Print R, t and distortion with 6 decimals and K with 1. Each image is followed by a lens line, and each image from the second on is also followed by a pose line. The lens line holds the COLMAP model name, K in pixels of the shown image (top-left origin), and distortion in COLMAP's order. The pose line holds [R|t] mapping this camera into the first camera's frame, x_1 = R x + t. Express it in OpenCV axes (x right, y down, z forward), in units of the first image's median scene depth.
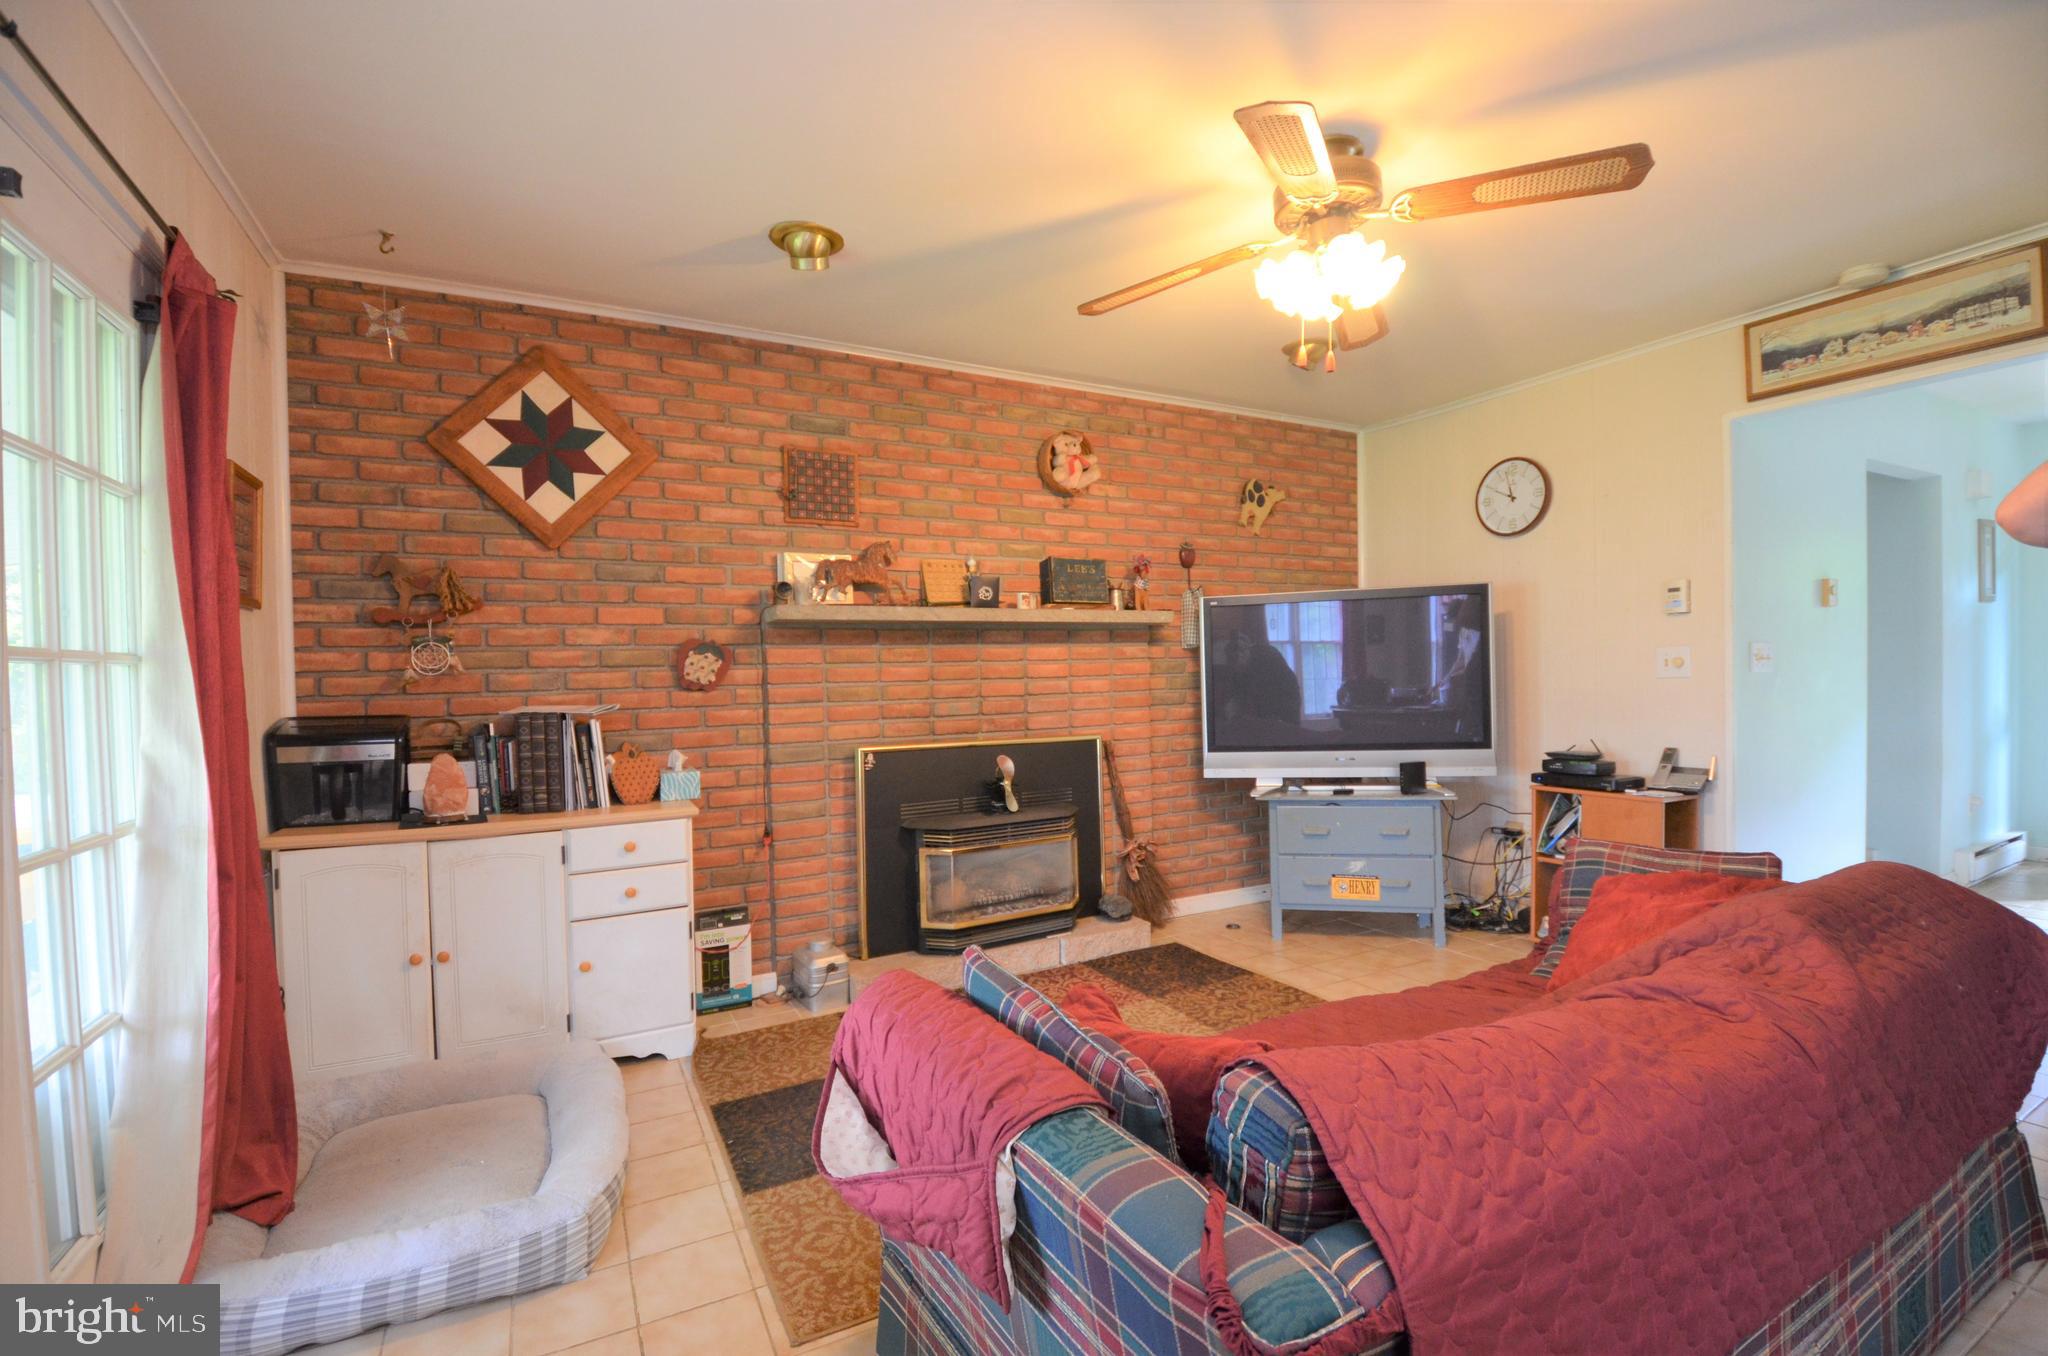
lens RADIAL K [[877.0, 0, 1024.0], [0, 877.0, 678.0], [0, 0, 1]] dist [-0.028760, -0.000393]
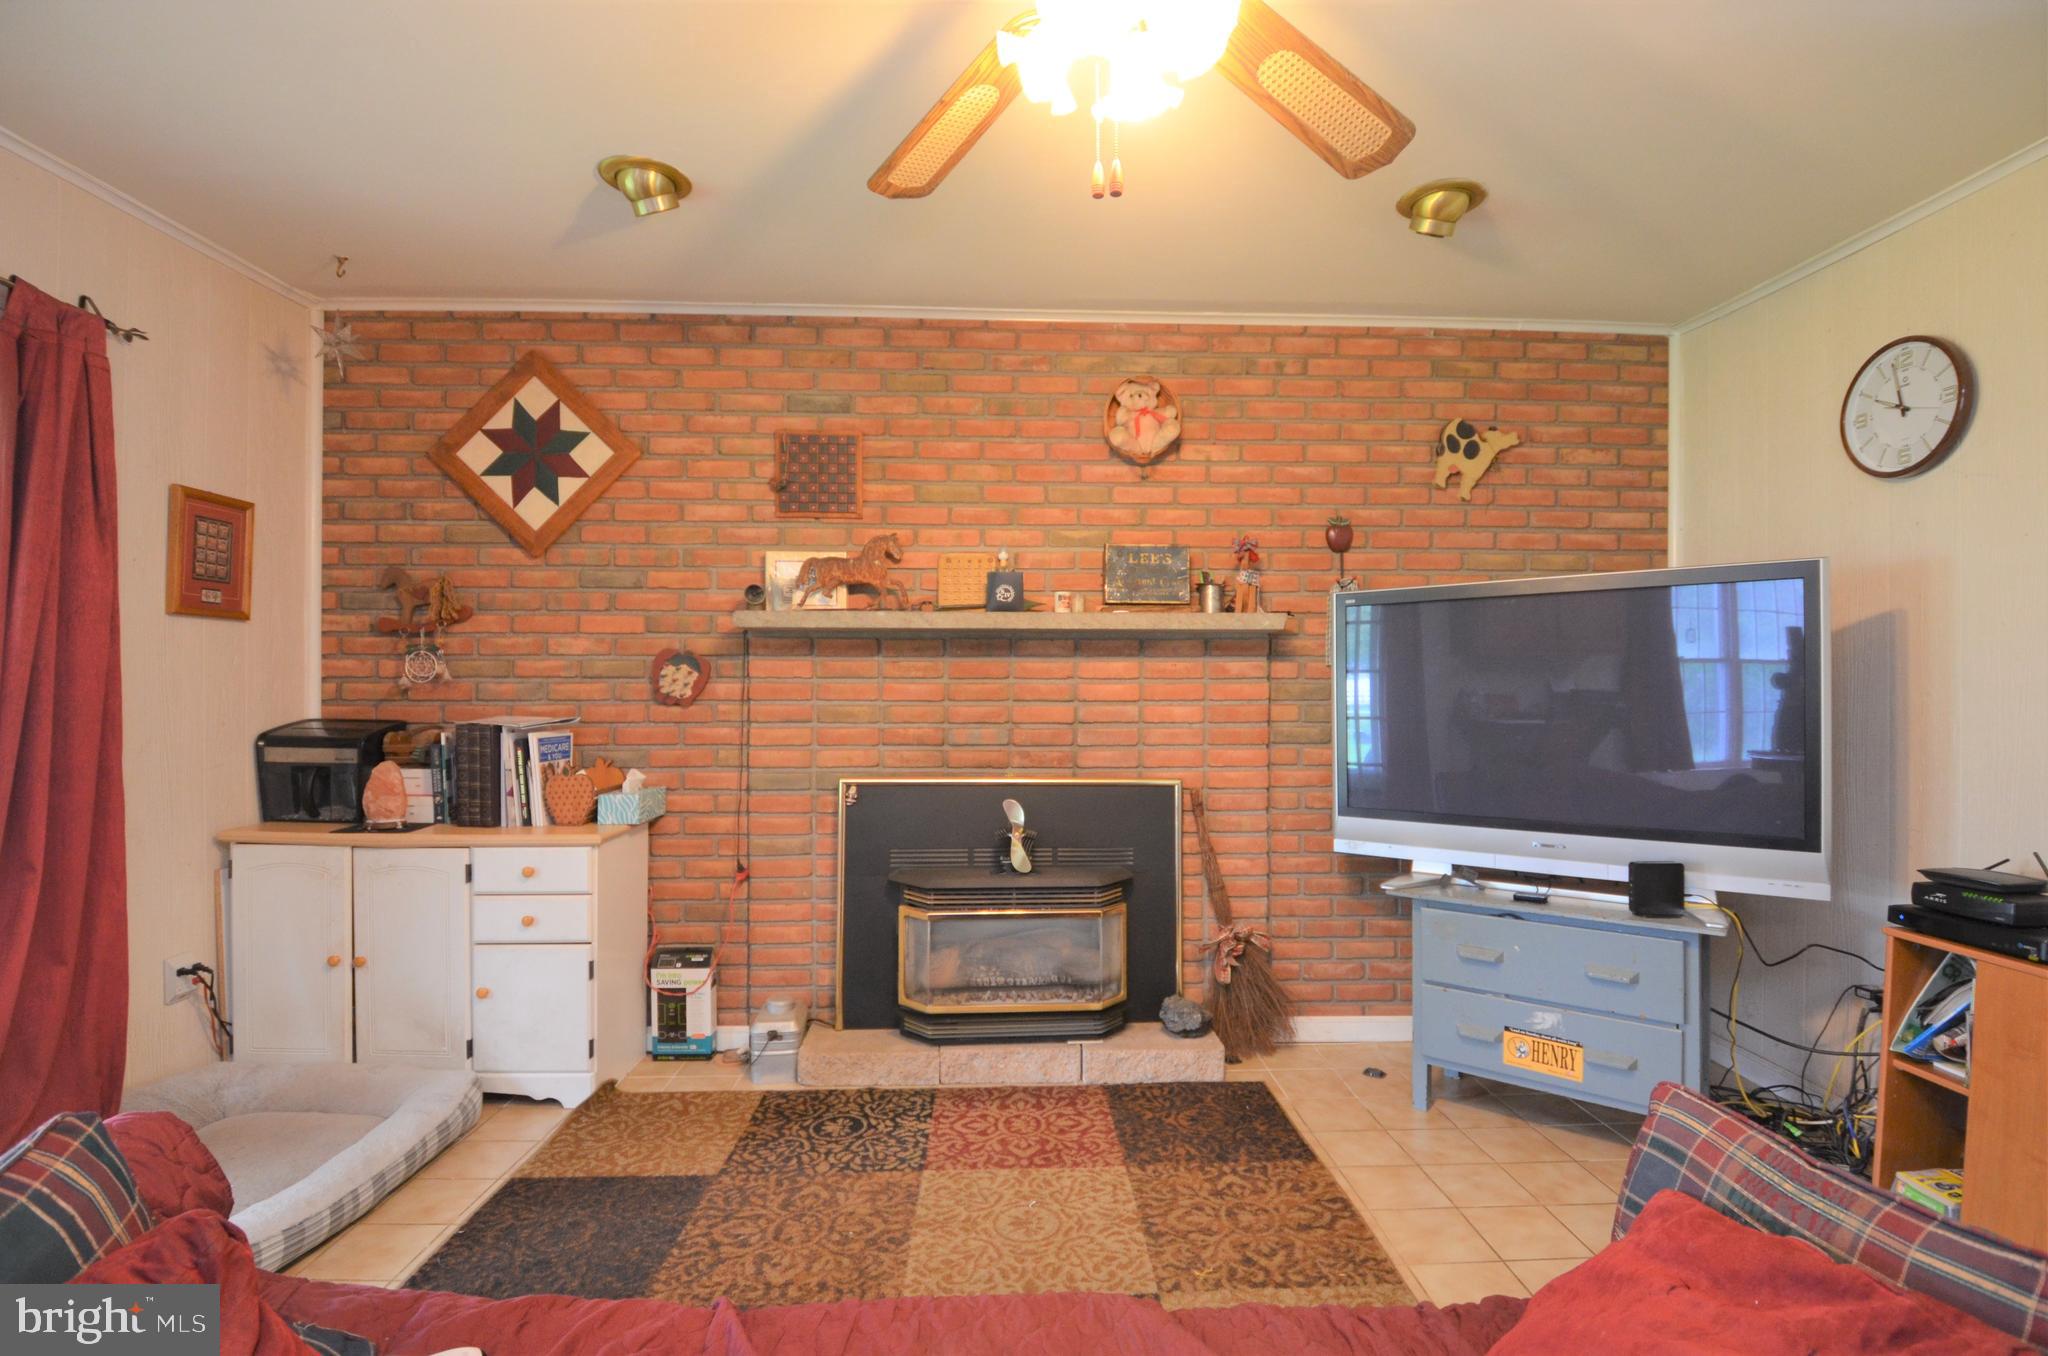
lens RADIAL K [[942.6, 0, 918.4], [0, 942.6, 678.2], [0, 0, 1]] dist [-0.007987, -0.017005]
pose [[0.898015, 0.019505, -0.439533, 0.277057], [-0.024416, 0.999687, -0.005522, -0.013996], [0.439288, 0.015691, 0.898209, 0.210358]]
